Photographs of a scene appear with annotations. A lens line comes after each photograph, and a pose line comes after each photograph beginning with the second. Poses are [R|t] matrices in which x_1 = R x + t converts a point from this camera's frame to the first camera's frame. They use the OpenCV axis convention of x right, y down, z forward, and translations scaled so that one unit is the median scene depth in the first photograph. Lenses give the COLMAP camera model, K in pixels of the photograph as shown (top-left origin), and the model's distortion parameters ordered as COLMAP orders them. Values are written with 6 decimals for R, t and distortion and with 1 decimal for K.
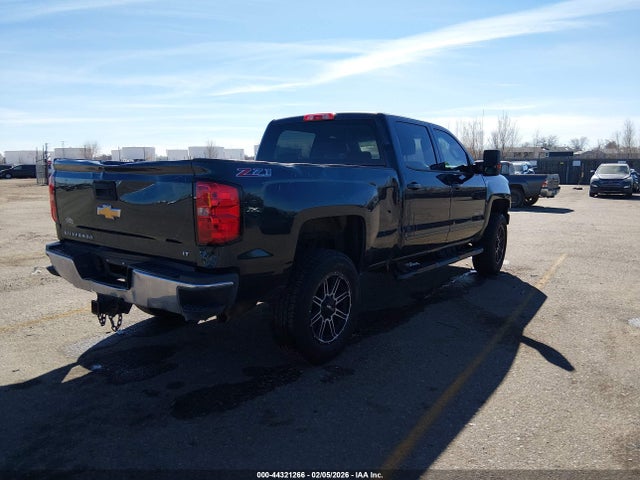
lens RADIAL K [[493.2, 0, 322.0], [0, 493.2, 239.1], [0, 0, 1]] dist [0.004274, -0.046702]
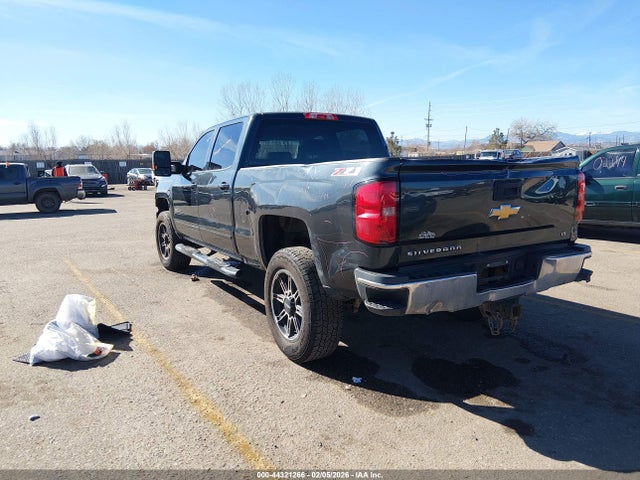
lens RADIAL K [[493.2, 0, 322.0], [0, 493.2, 239.1], [0, 0, 1]] dist [0.004274, -0.046702]
pose [[0.394748, -0.149193, 0.906596, -1.068772], [0.152831, 0.983644, 0.095327, -0.109172], [-0.905990, 0.100925, 0.411092, 0.686216]]
